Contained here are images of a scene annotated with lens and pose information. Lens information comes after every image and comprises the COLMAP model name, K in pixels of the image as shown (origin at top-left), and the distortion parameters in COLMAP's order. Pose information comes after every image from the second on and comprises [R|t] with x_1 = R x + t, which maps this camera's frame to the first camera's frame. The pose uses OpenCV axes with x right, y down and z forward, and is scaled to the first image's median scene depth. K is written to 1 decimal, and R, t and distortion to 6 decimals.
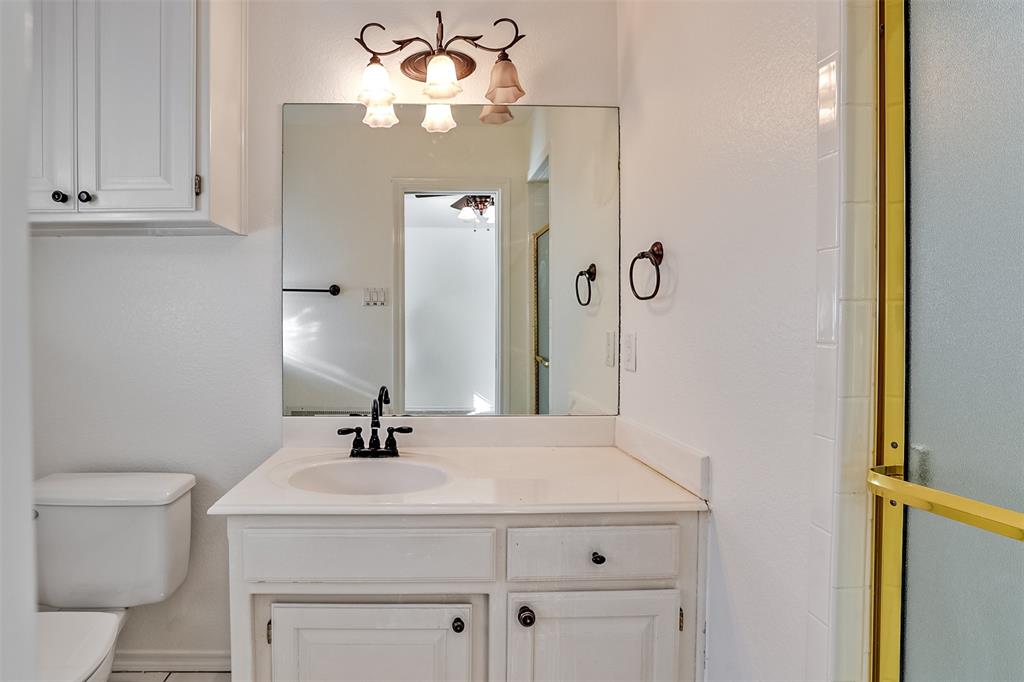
lens RADIAL K [[449.8, 0, 512.0], [0, 449.8, 333.8], [0, 0, 1]] dist [-0.020770, 0.000247]
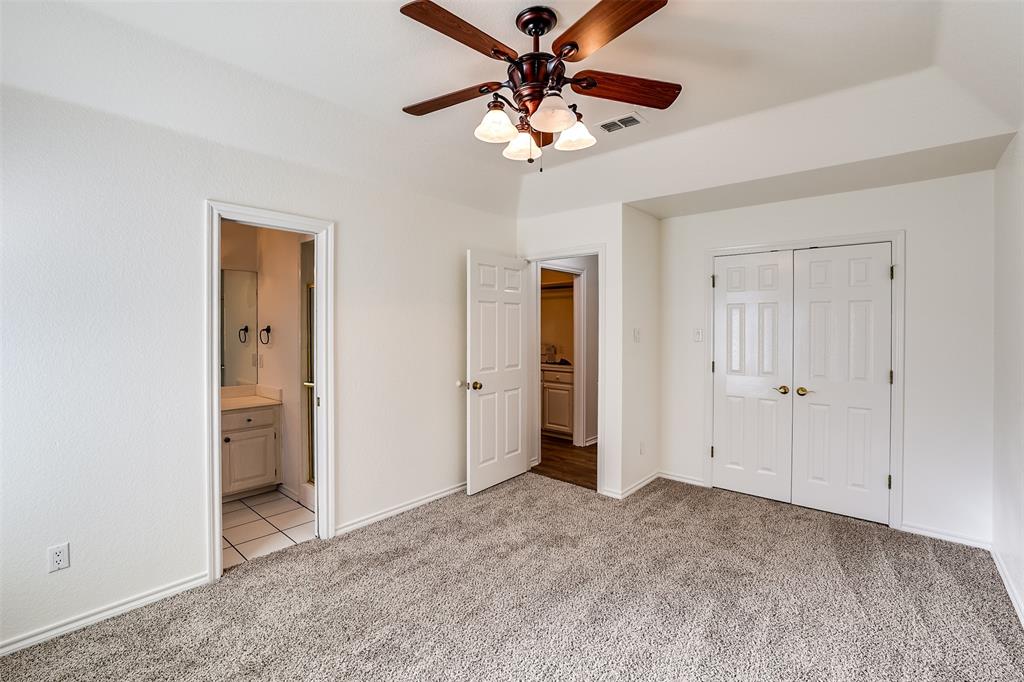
lens RADIAL K [[449.8, 0, 512.0], [0, 449.8, 333.8], [0, 0, 1]] dist [-0.020770, 0.000247]
pose [[0.757699, -0.013506, 0.652464, -0.537214], [-0.001713, 0.999741, 0.022683, -0.285616], [-0.652602, -0.018304, 0.757480, -3.072753]]
